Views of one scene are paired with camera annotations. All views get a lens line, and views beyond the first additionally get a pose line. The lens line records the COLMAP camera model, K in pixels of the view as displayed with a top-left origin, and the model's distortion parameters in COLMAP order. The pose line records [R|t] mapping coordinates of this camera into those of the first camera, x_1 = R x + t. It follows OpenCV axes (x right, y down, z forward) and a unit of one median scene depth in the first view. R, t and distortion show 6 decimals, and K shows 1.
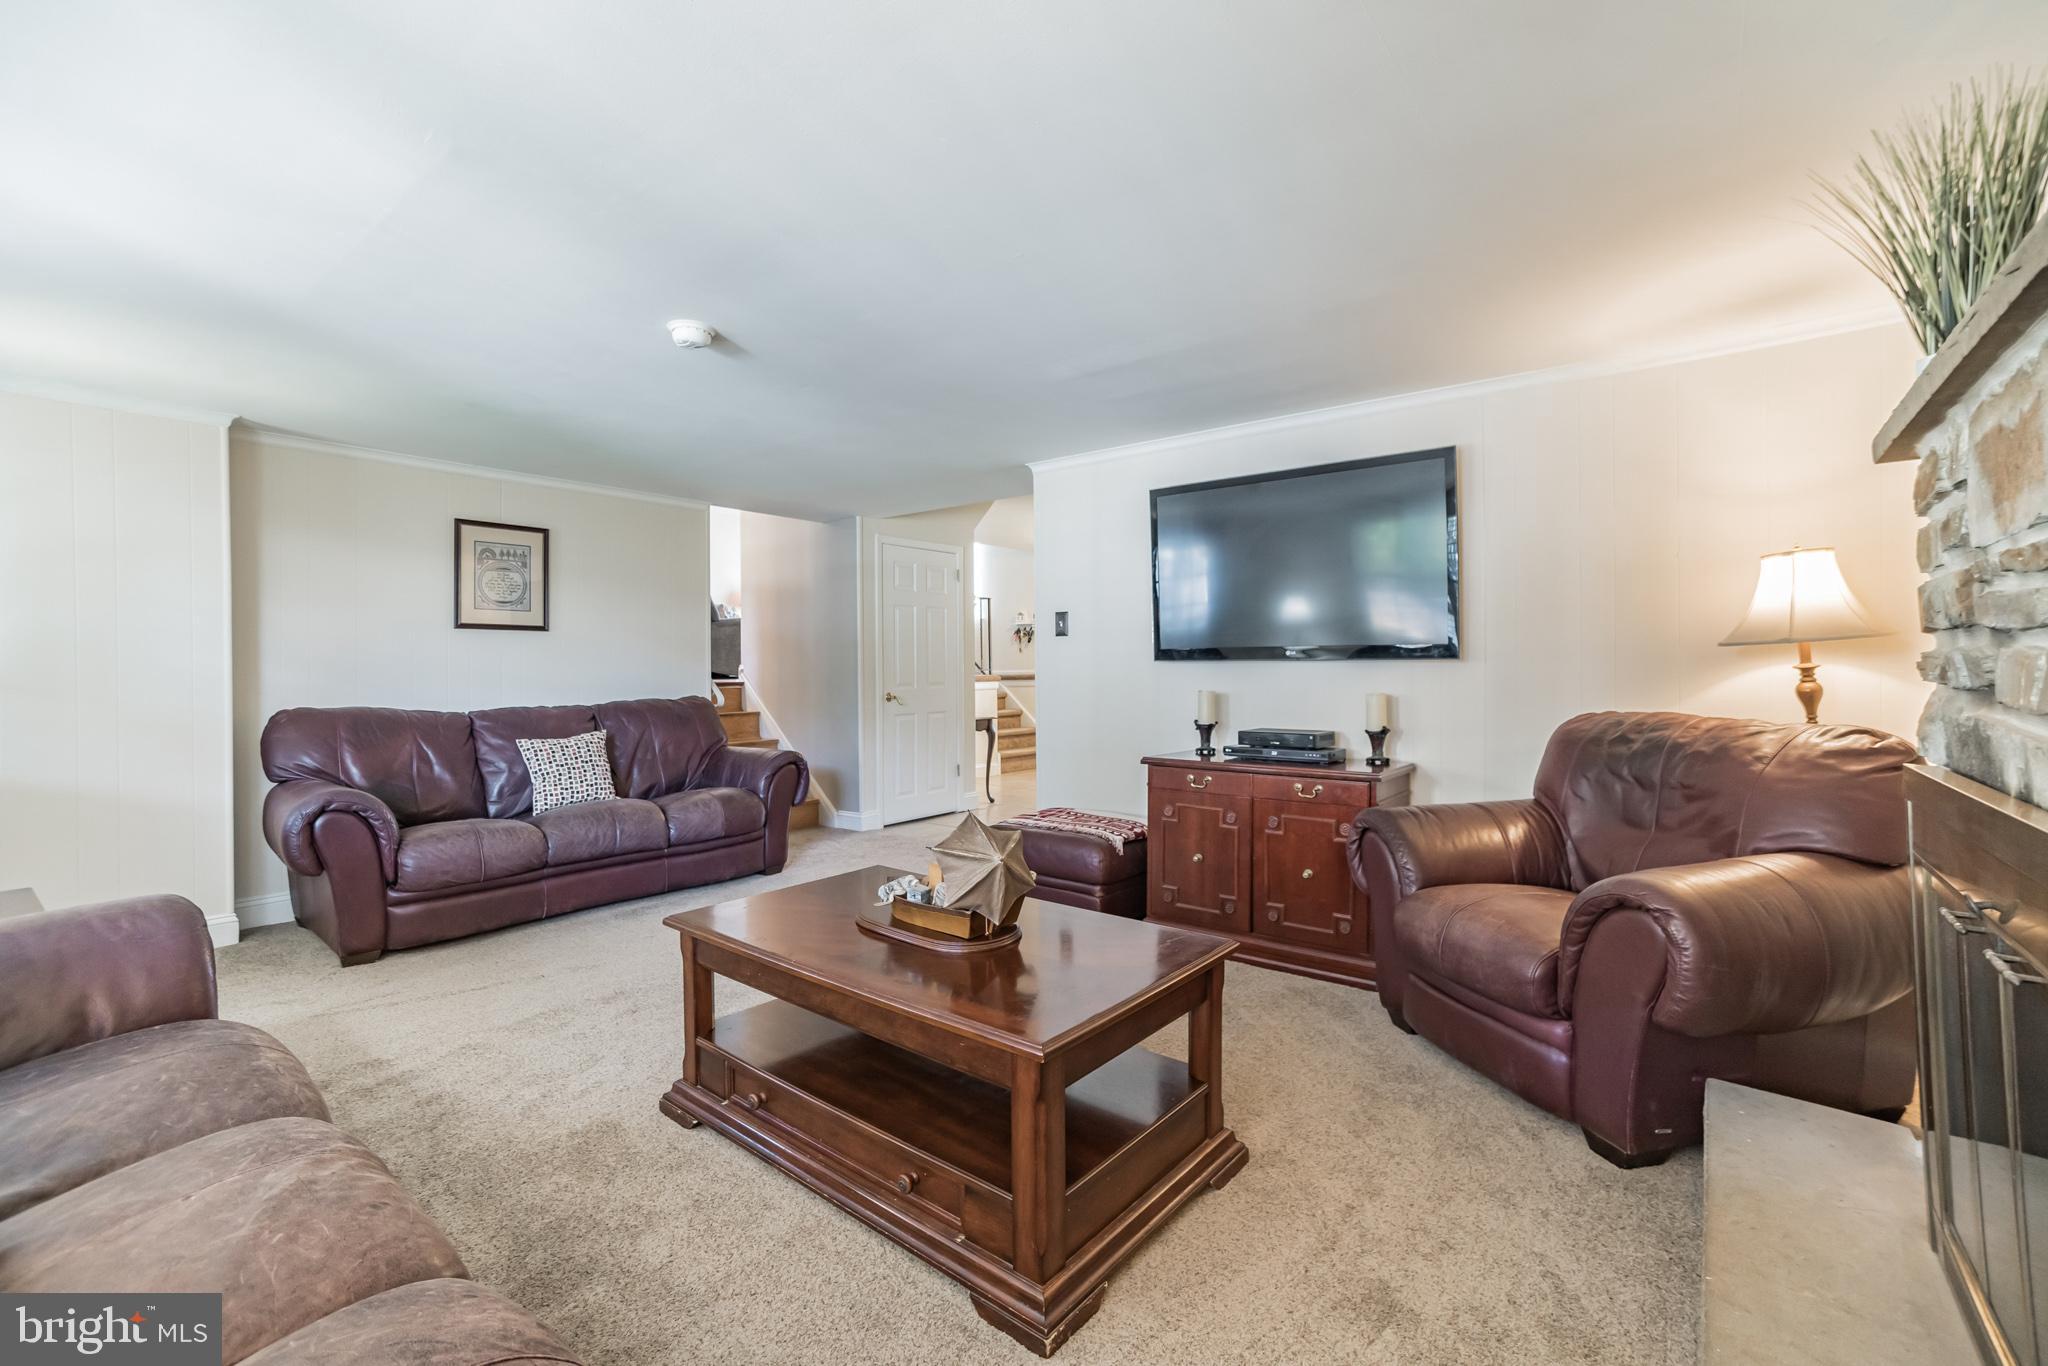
lens RADIAL K [[871.1, 0, 1016.3], [0, 871.1, 682.8], [0, 0, 1]] dist [-0.000606, 0.000187]
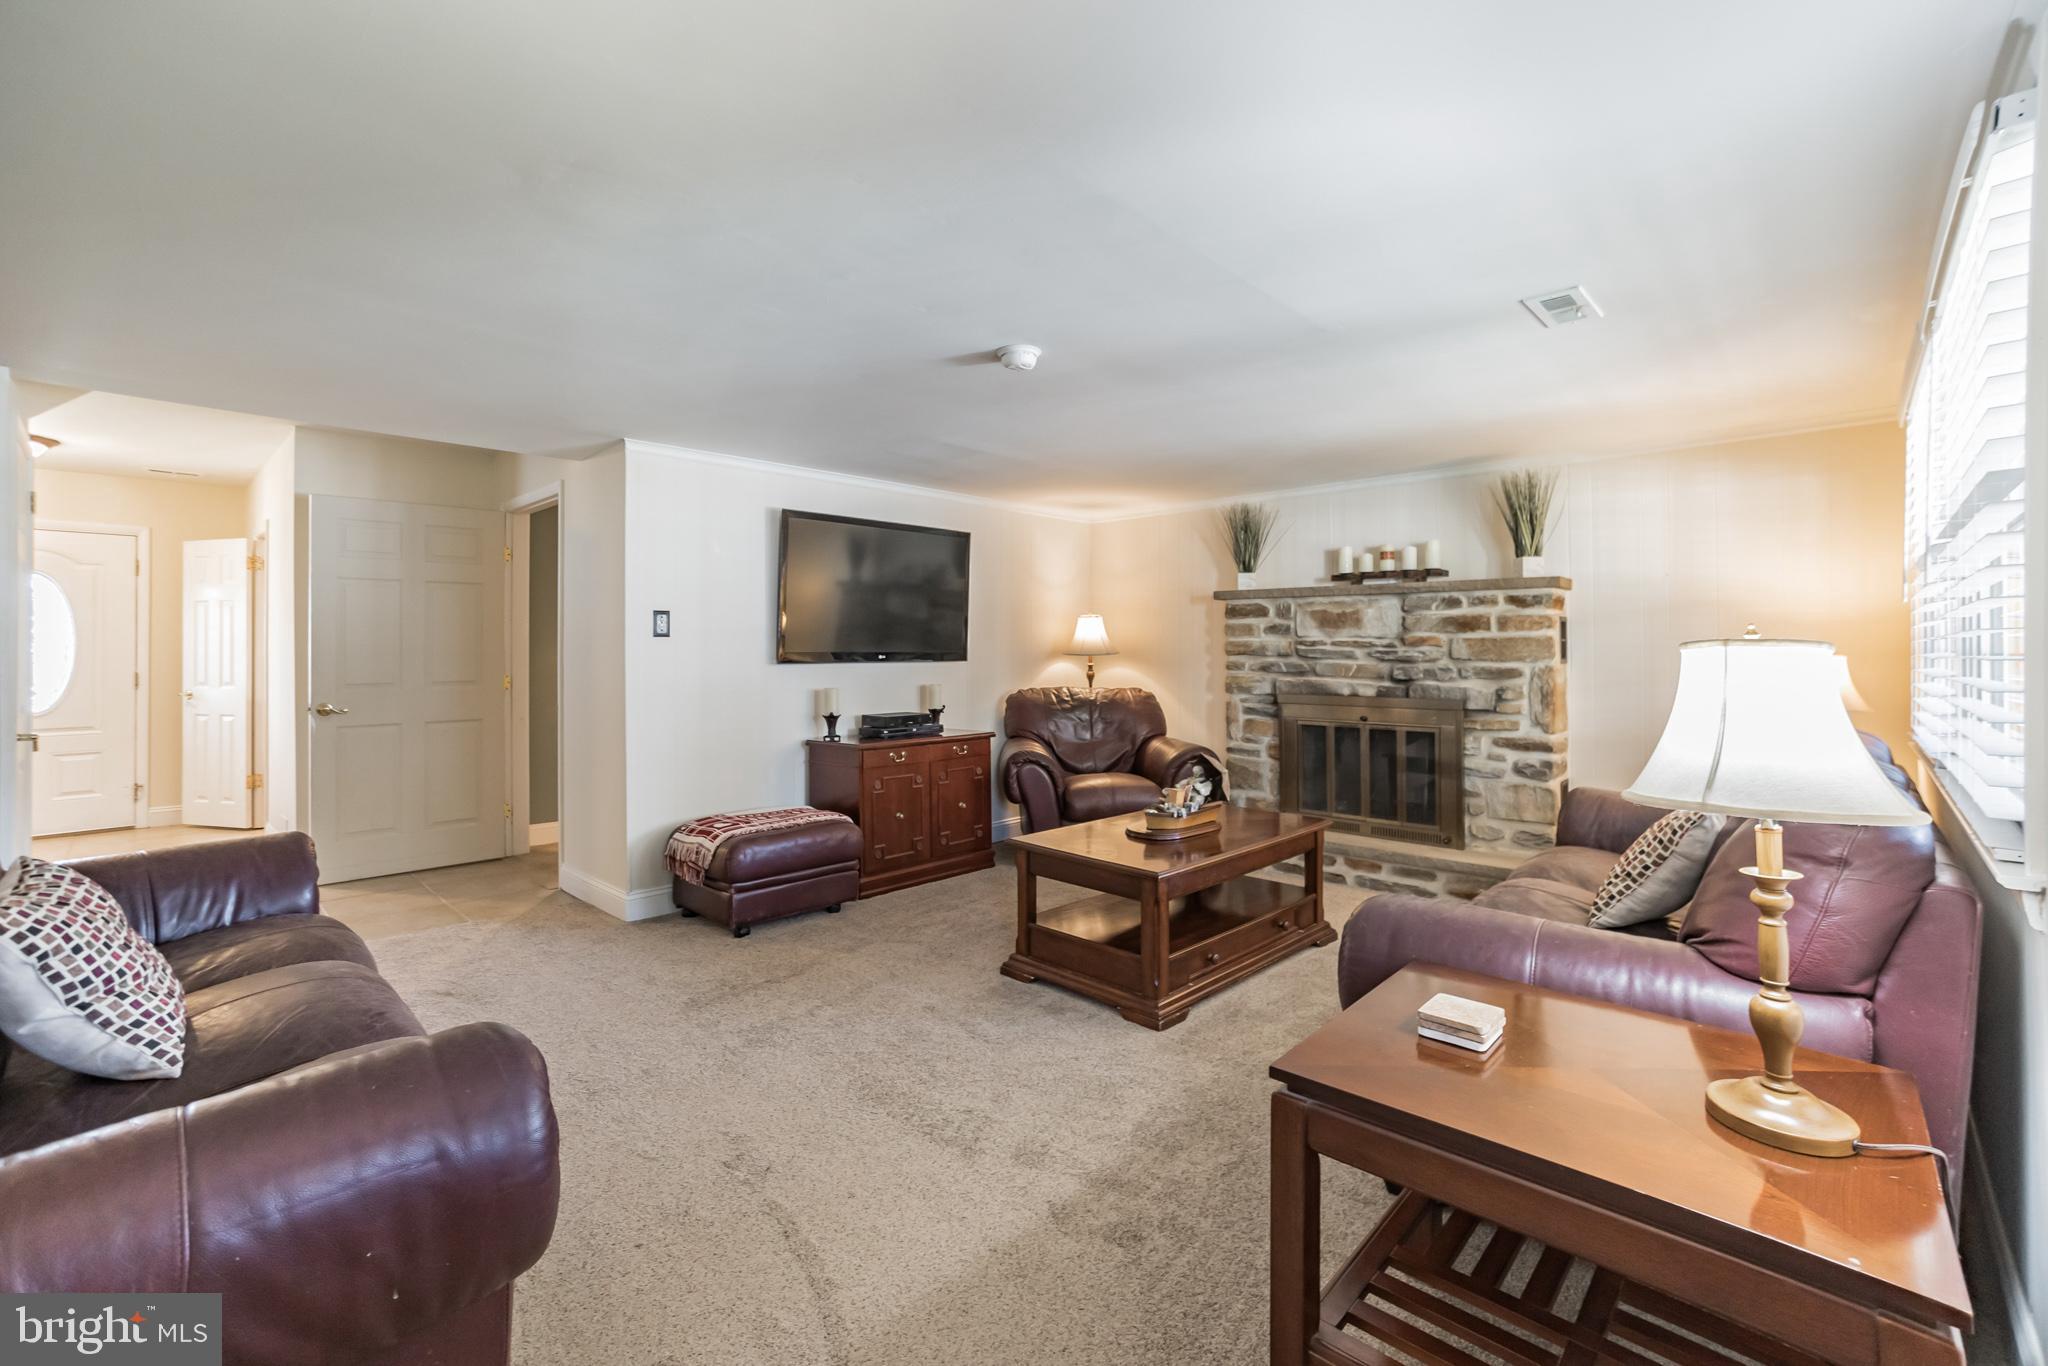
lens RADIAL K [[899.5, 0, 1028.2], [0, 899.5, 650.2], [0, 0, 1]] dist [-0.000818, 0.000003]
pose [[0.083560, 0.001318, 0.996502, -1.197243], [0.015684, 0.999874, -0.002637, -0.041916], [-0.996379, 0.015850, 0.083528, 0.750729]]
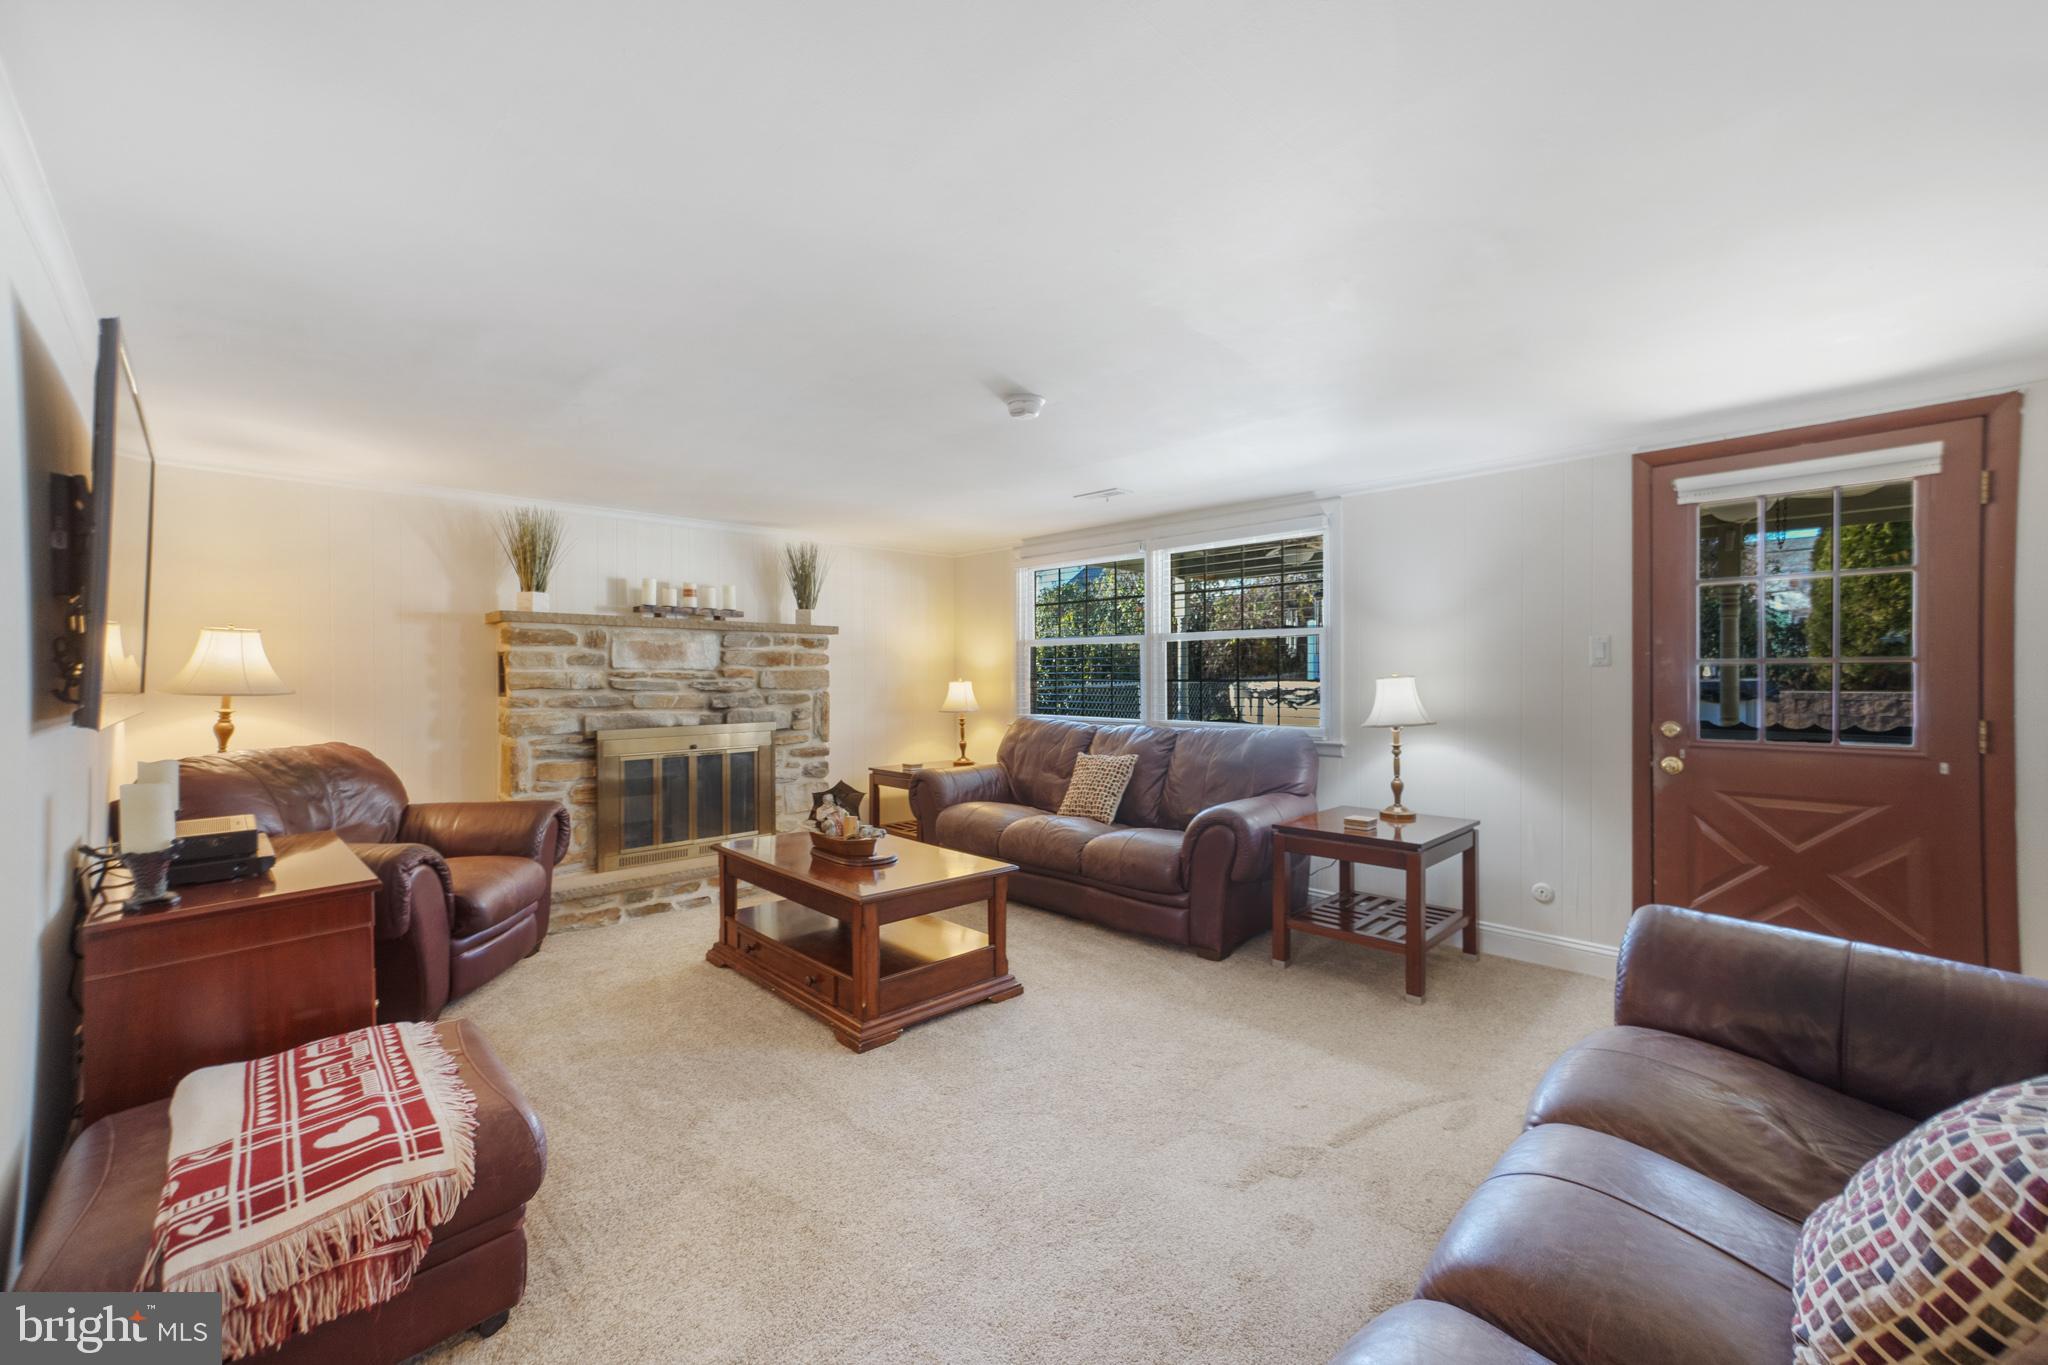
lens RADIAL K [[858.2, 0, 1008.1], [0, 858.2, 687.3], [0, 0, 1]] dist [0.036706, 0.000306]
pose [[-0.989591, 0.004457, 0.143839, -0.426135], [0.009305, 0.999410, 0.033051, -0.072441], [-0.143607, 0.034045, -0.989049, 1.733822]]
